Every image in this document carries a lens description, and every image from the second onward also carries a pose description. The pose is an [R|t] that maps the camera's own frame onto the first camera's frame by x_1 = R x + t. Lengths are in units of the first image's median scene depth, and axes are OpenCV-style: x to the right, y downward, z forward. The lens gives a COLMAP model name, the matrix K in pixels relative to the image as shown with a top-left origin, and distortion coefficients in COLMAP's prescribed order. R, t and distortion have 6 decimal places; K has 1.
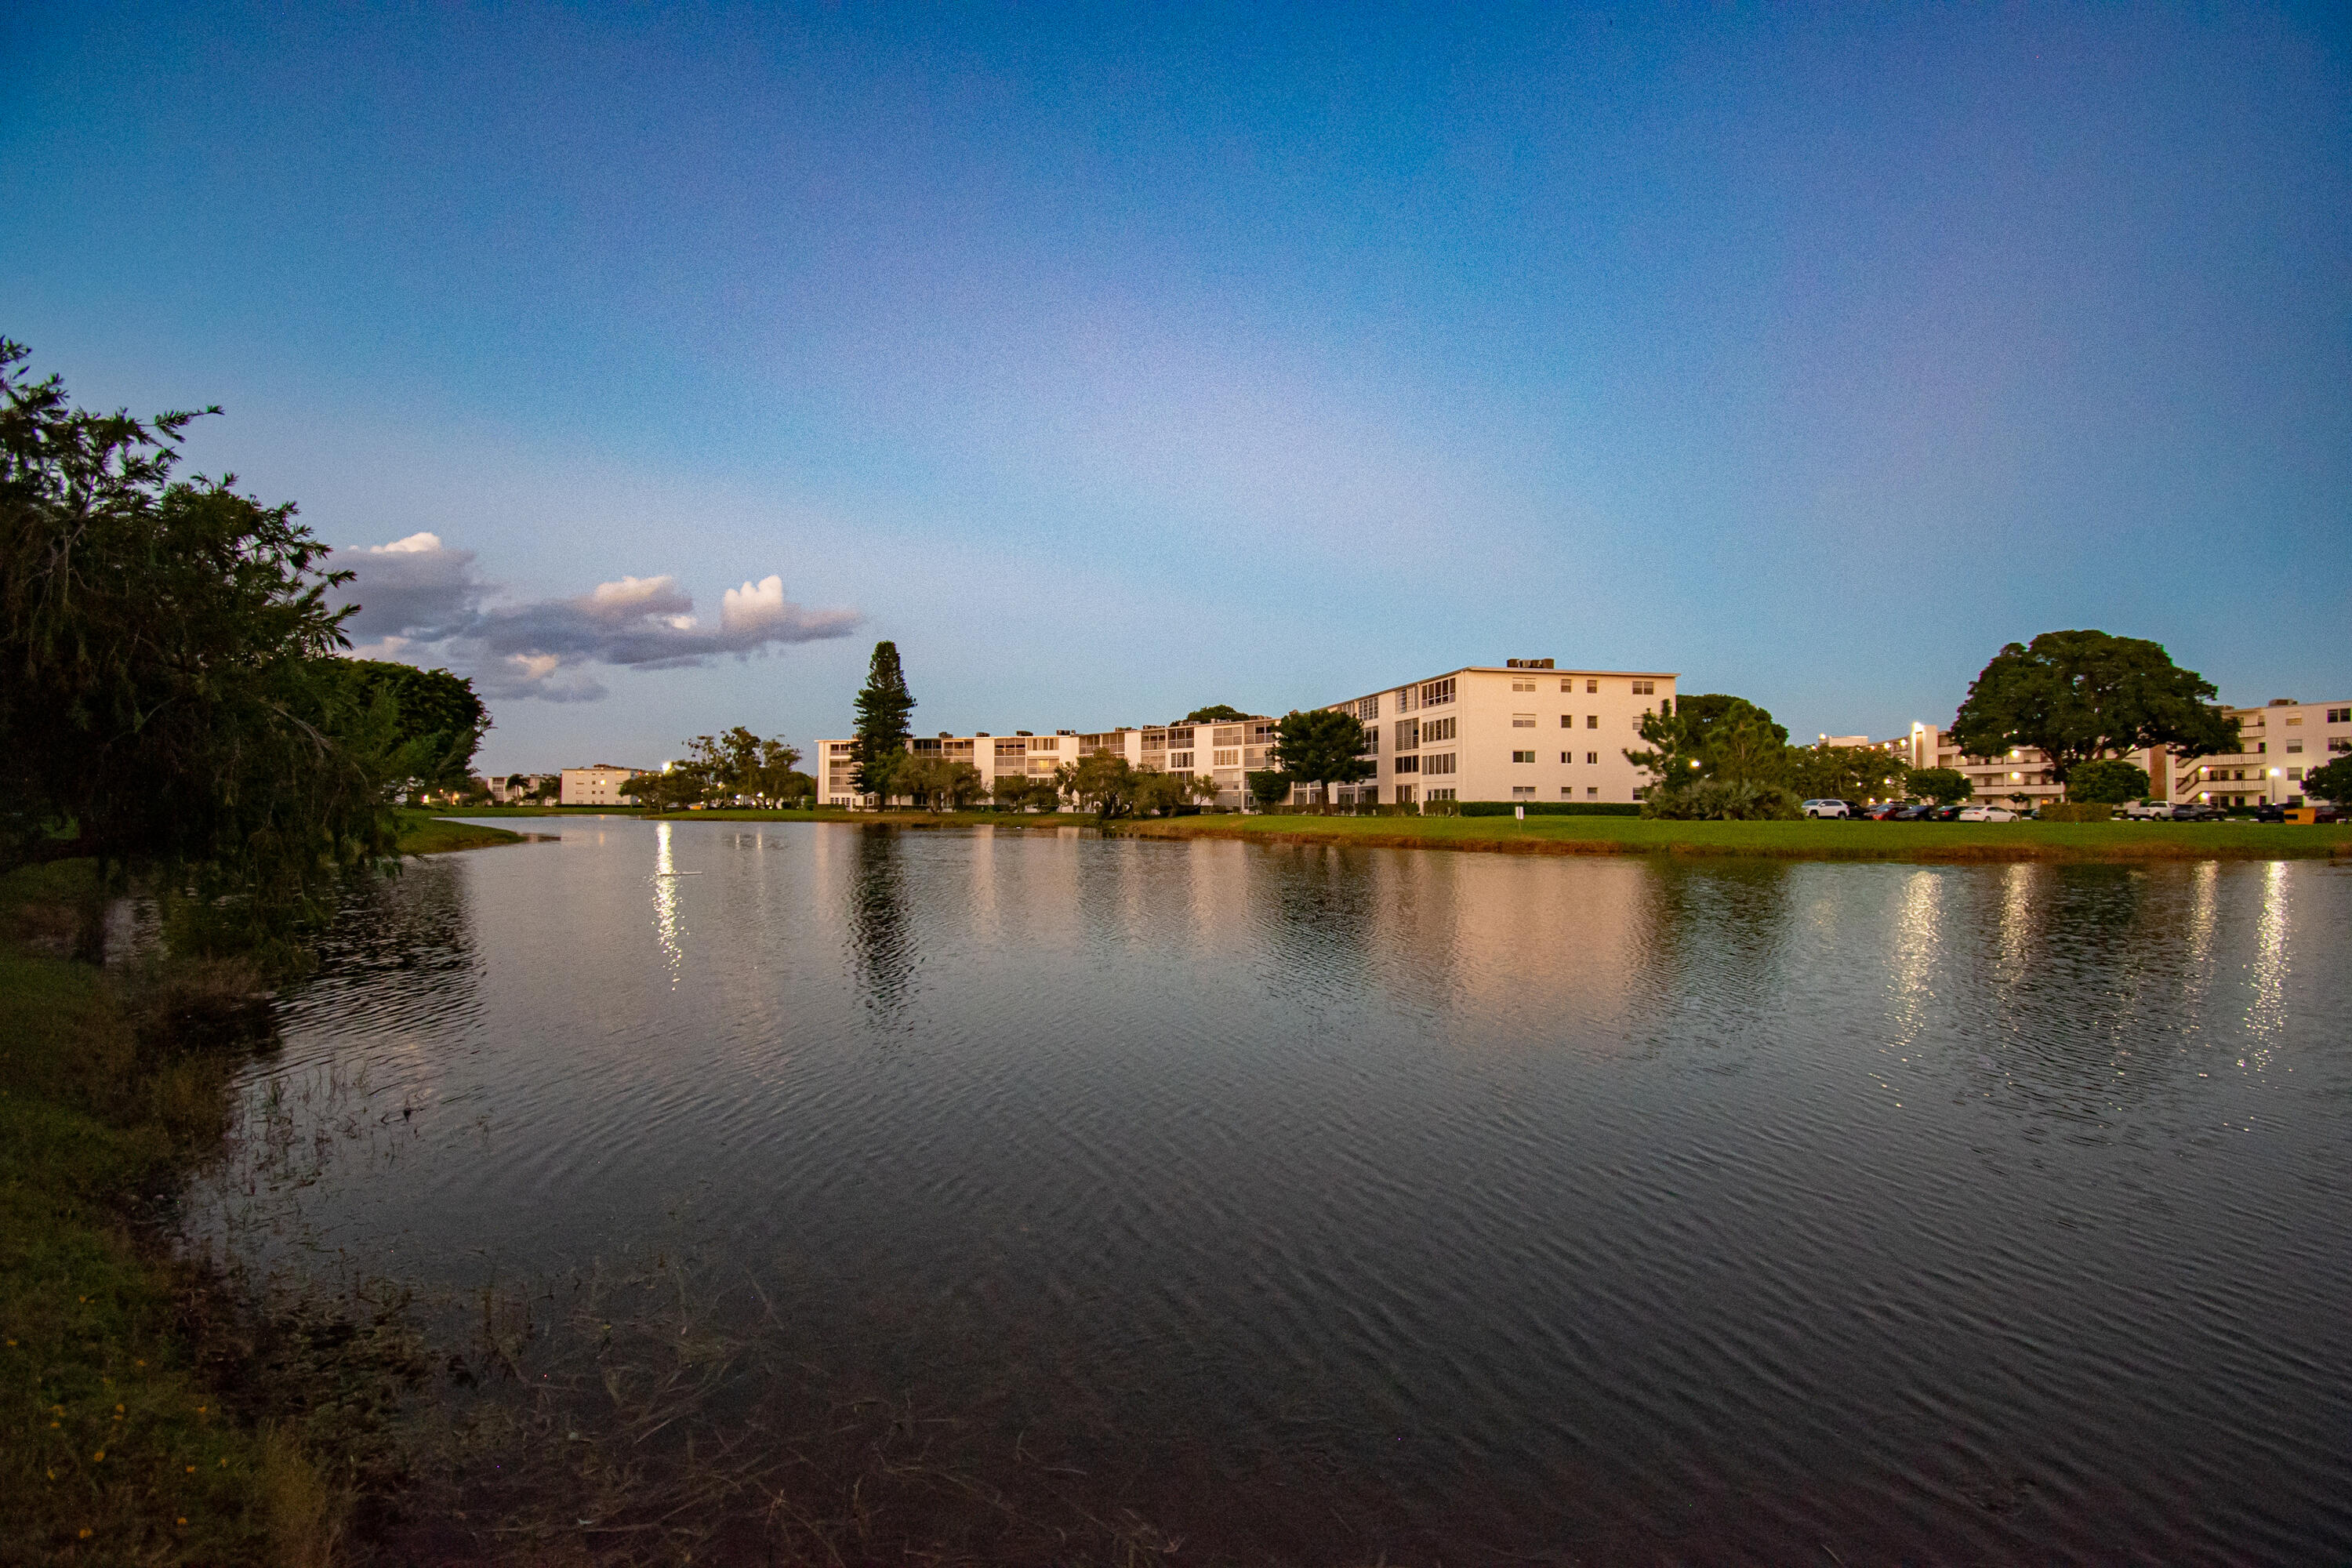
lens RADIAL K [[1022.8, 0, 1162.6], [0, 1022.8, 791.0], [0, 0, 1]] dist [-0.014253, -0.005603]
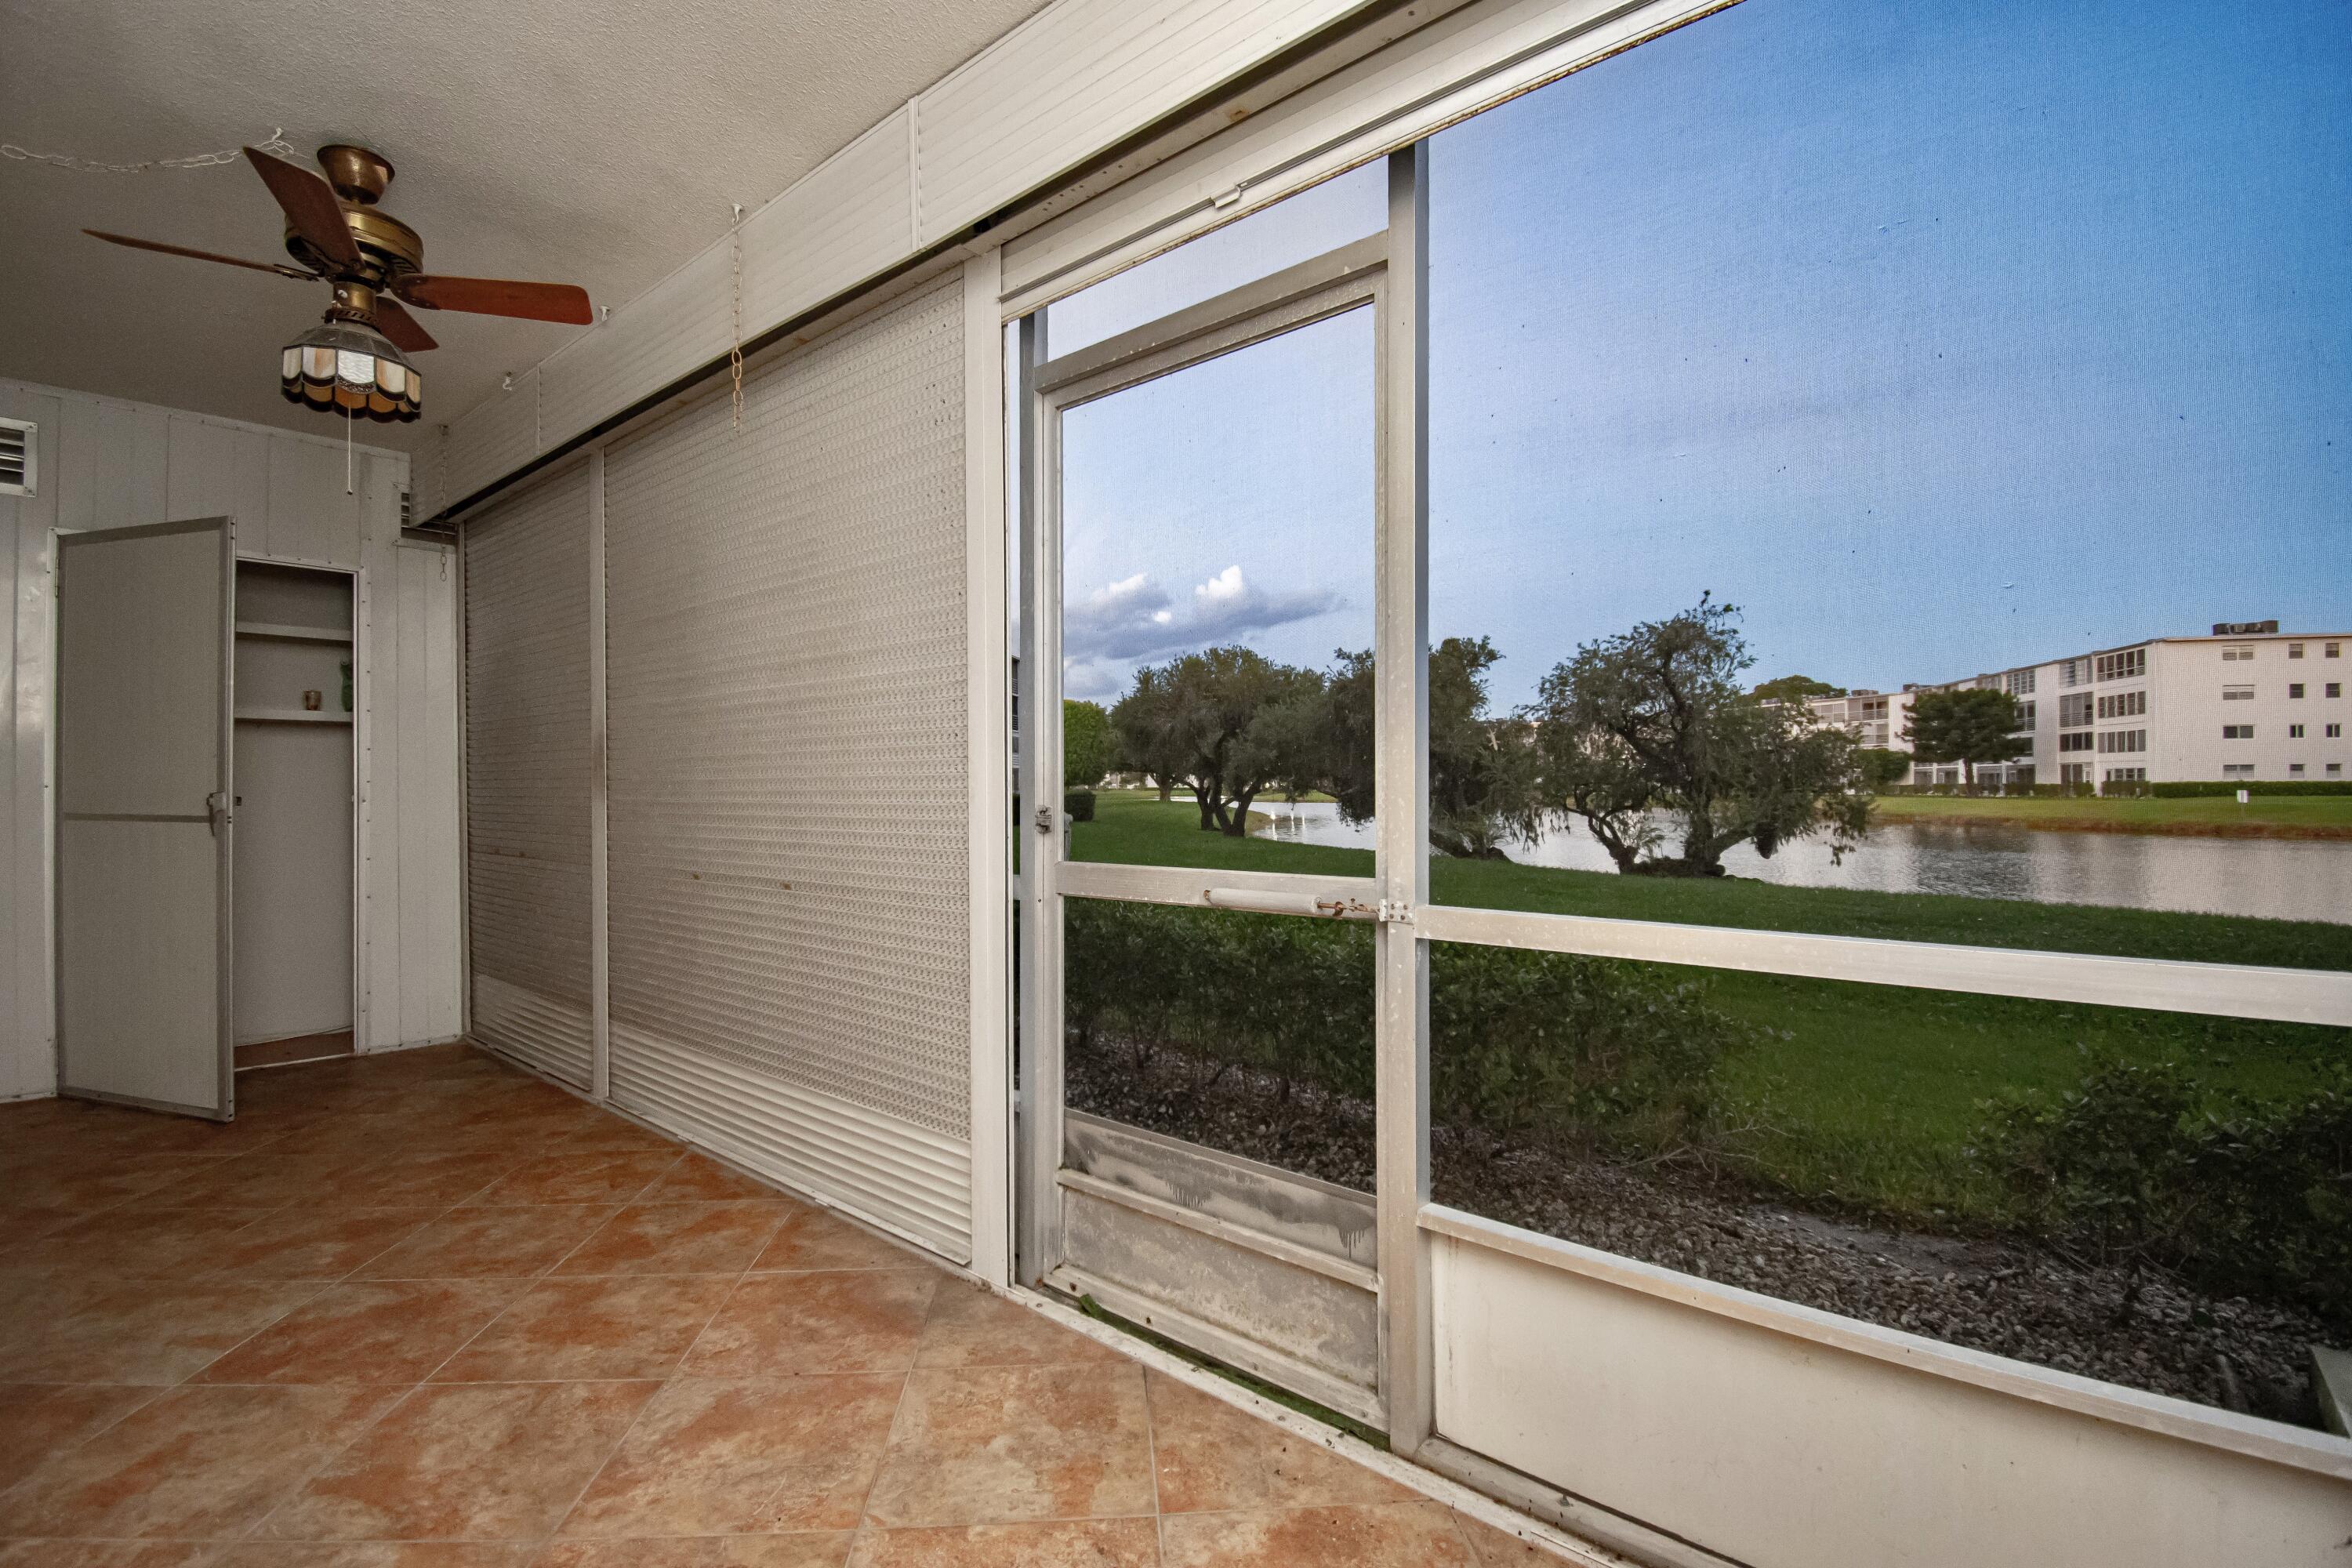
lens RADIAL K [[1050.6, 0, 1224.9], [0, 1050.6, 801.1], [0, 0, 1]] dist [0.004057, -0.014814]
pose [[0.915903, -0.006077, -0.401353, -0.089076], [0.017770, 0.999519, 0.025419, -0.009739], [0.401005, -0.030414, 0.915571, -0.188684]]
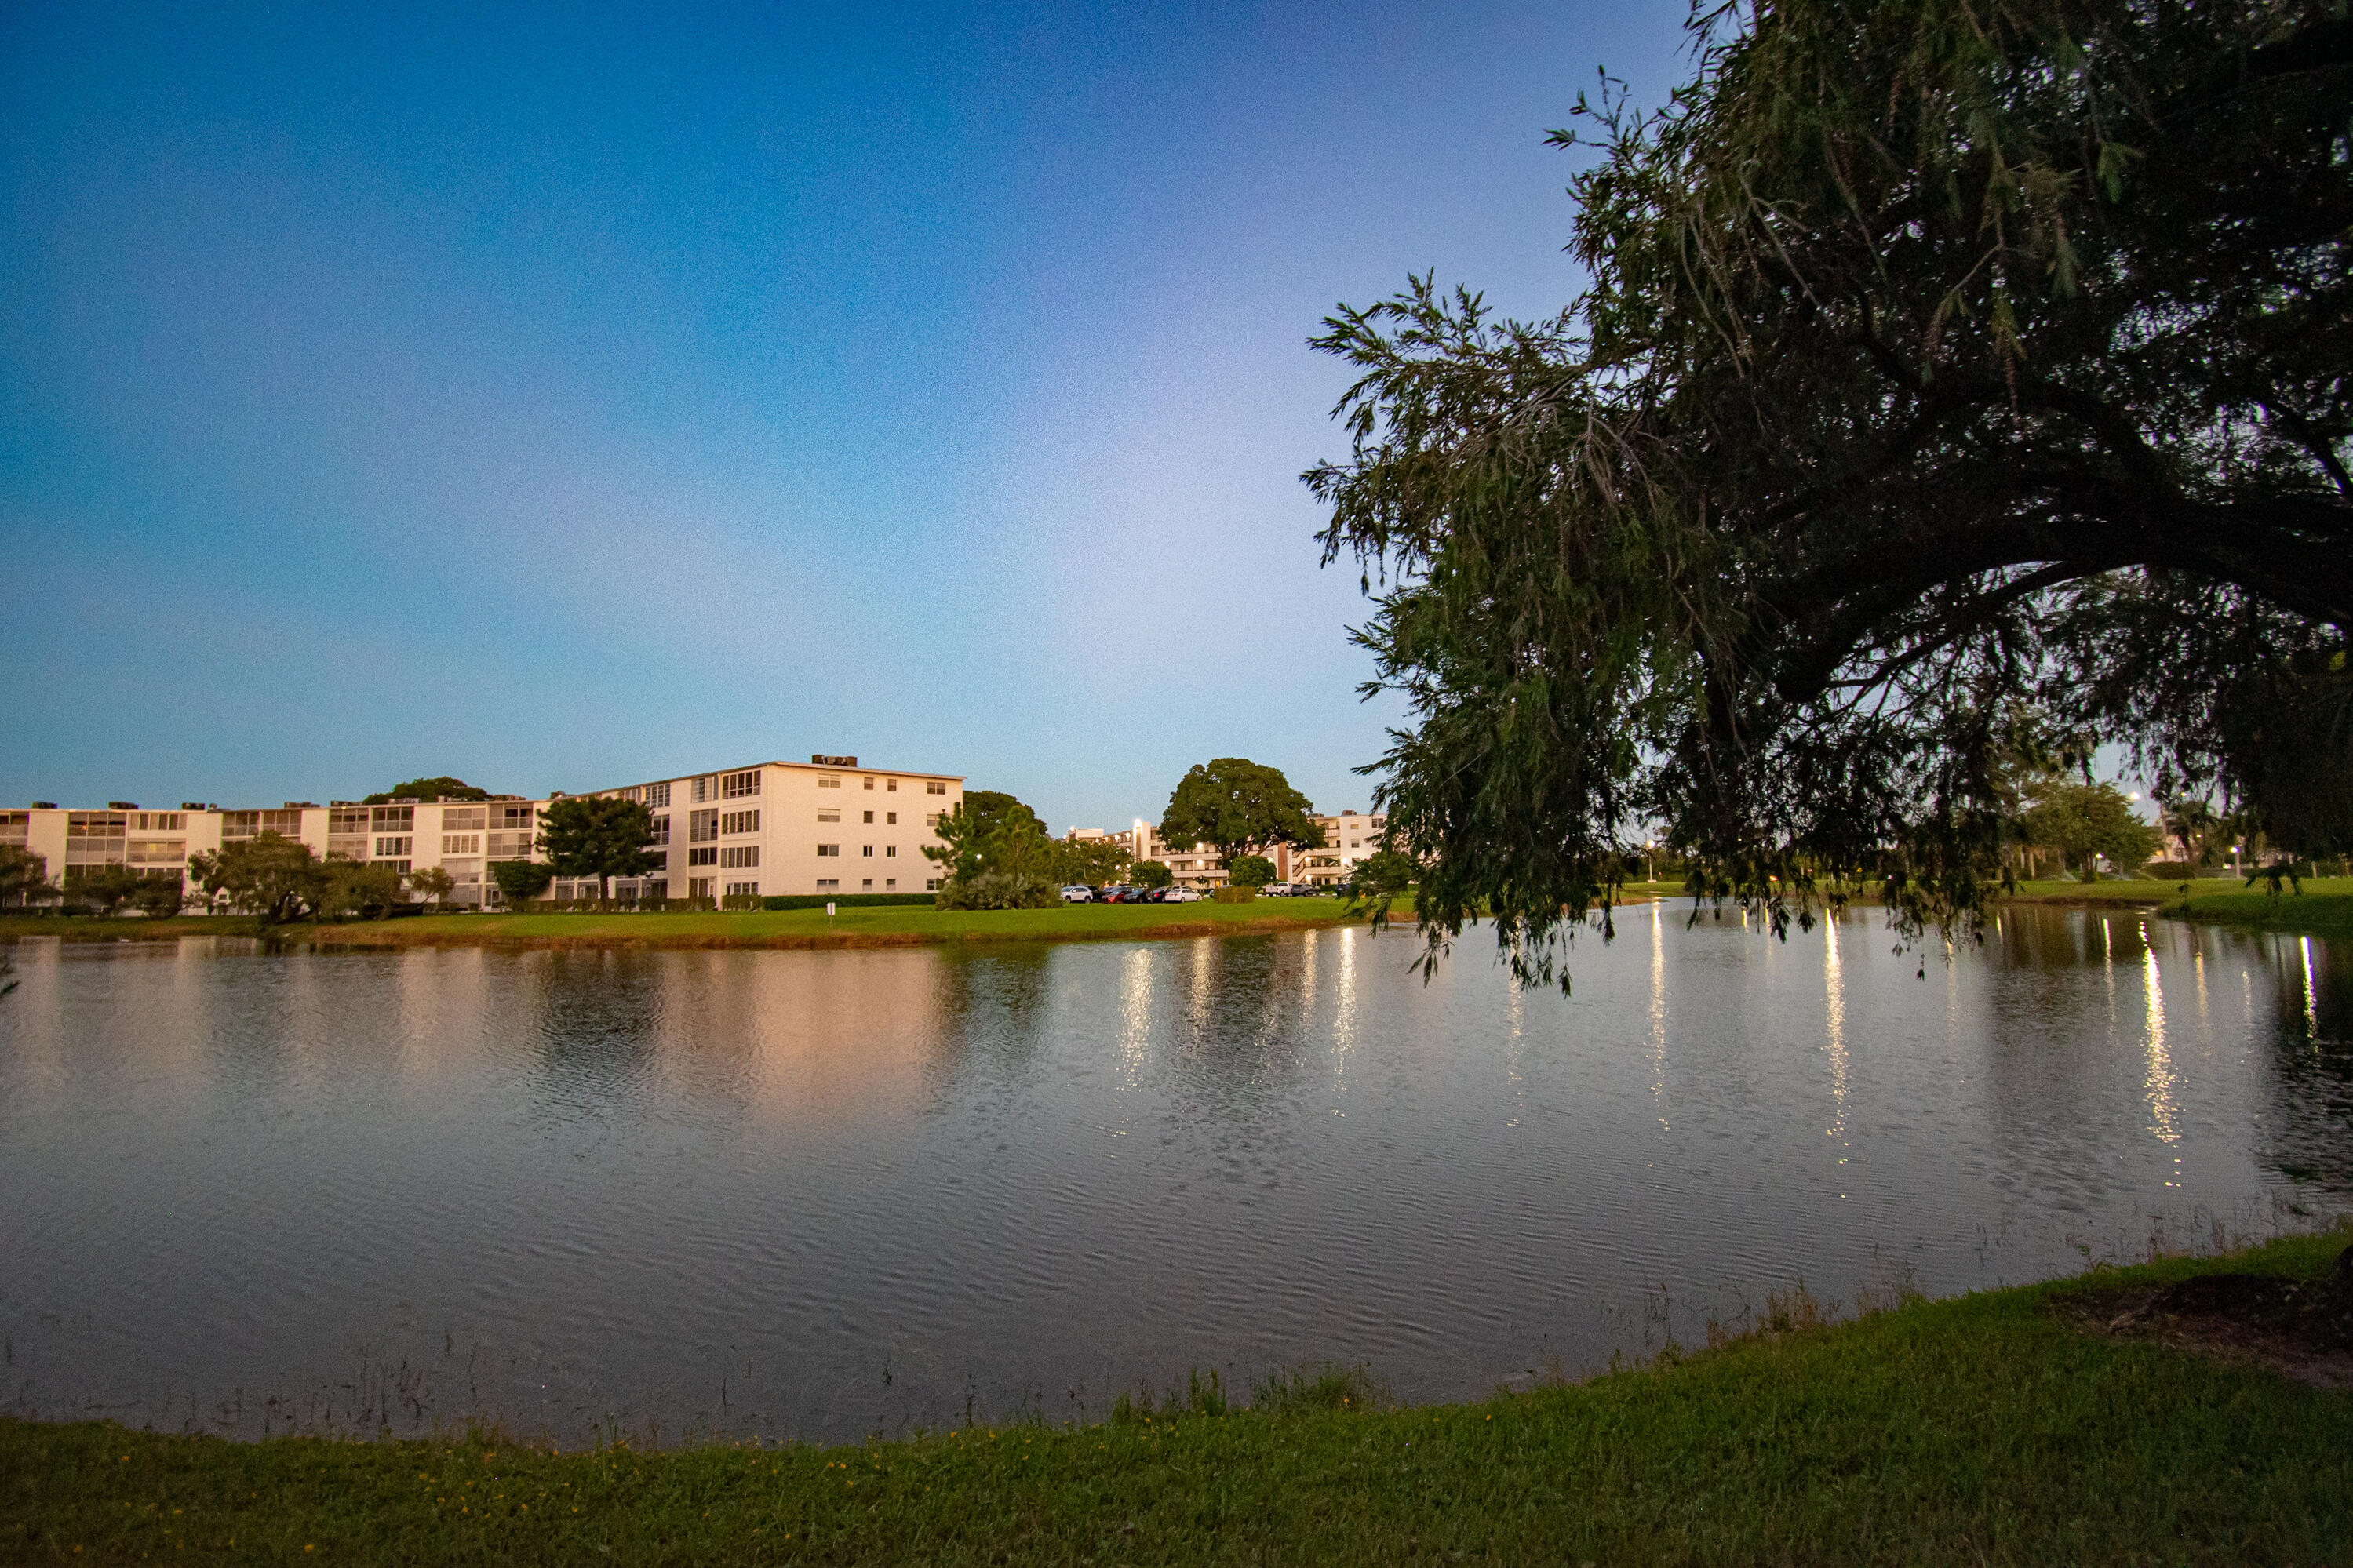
lens RADIAL K [[1050.9, 0, 1180.6], [0, 1050.9, 769.9], [0, 0, 1]] dist [0.004057, -0.014814]
pose [[0.775972, 0.053275, 0.628513, -0.035246], [0.009465, 0.995331, -0.096054, -0.007849], [-0.630696, 0.080484, 0.771845, -0.043156]]
